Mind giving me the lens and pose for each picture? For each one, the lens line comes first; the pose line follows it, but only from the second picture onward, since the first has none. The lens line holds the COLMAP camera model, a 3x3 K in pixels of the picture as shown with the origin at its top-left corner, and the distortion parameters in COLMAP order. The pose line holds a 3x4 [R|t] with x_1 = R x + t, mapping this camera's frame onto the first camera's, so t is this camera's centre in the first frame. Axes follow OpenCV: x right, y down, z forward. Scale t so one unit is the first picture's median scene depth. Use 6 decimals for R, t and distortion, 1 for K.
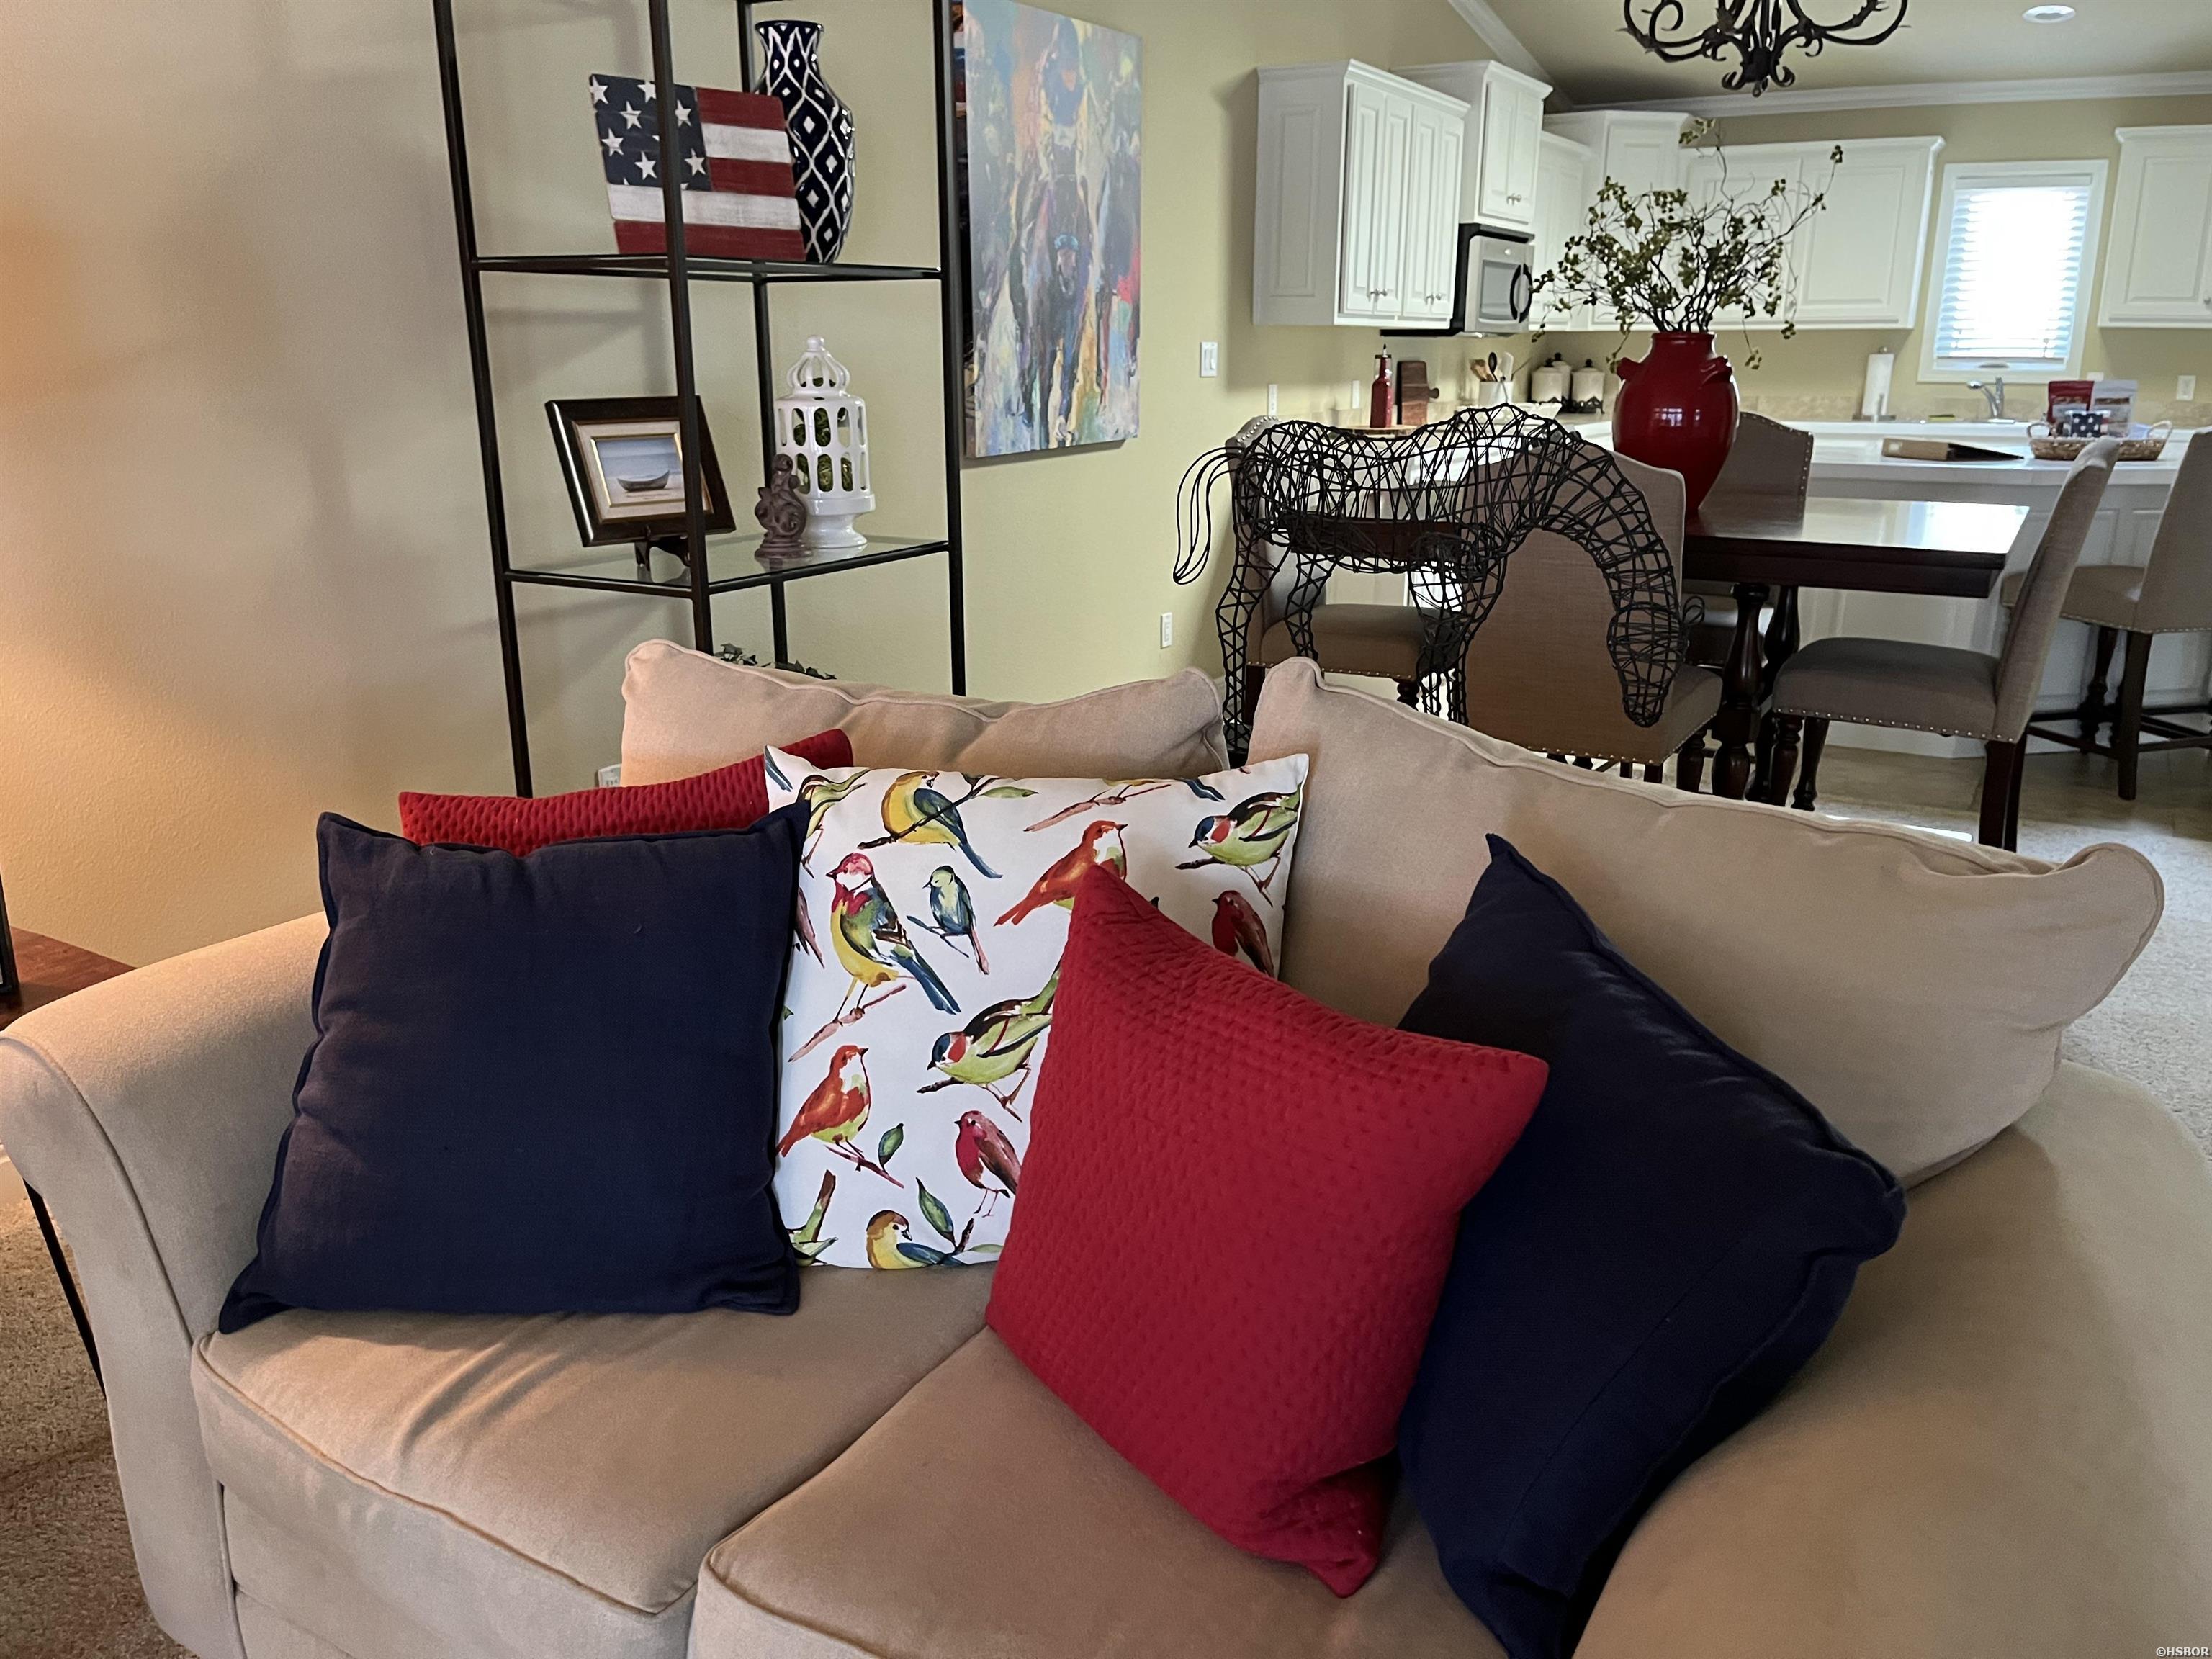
lens RADIAL K [[1686.1, 0, 1125.1], [0, 1686.1, 850.4], [0, 0, 1]] dist [0.020534, 0.000787]
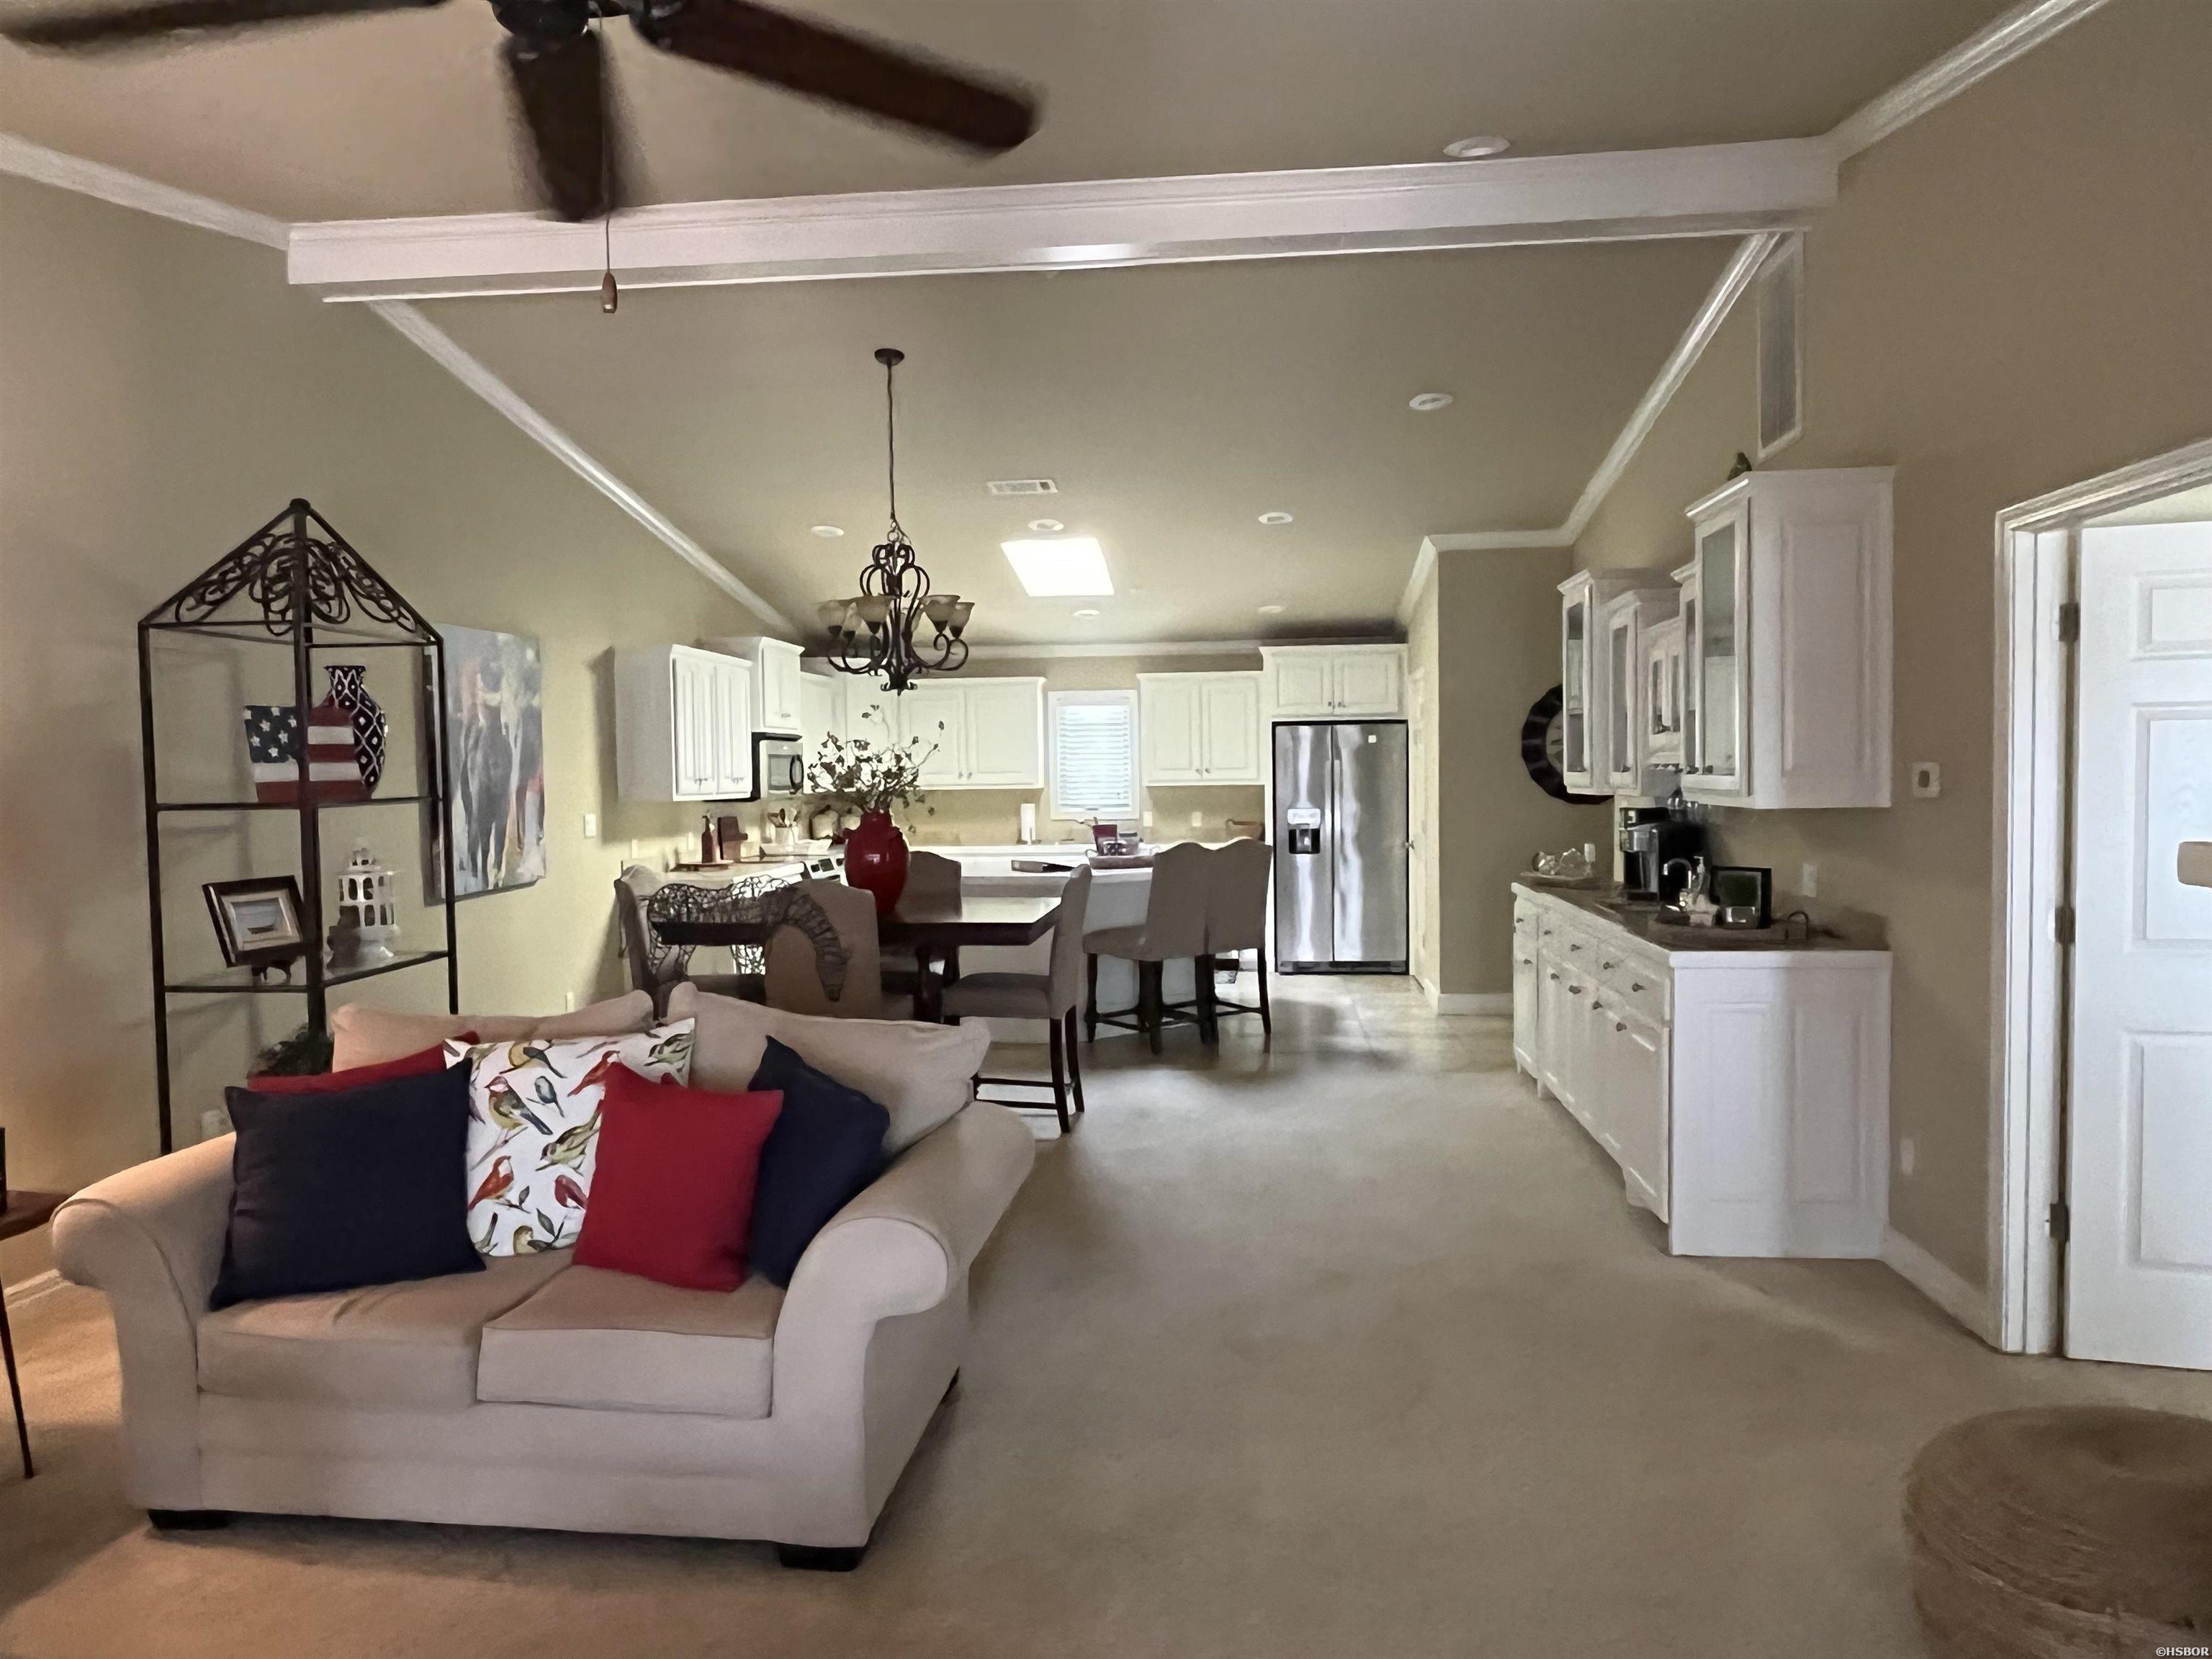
lens RADIAL K [[1461.0, 0, 1105.1], [0, 1461.0, 843.9], [0, 0, 1]] dist [0.005903, -0.005100]
pose [[0.915590, -0.035914, 0.400506, -0.080999], [0.131272, 0.968130, -0.213286, 0.099377], [-0.380082, 0.247858, 0.891125, -0.516754]]
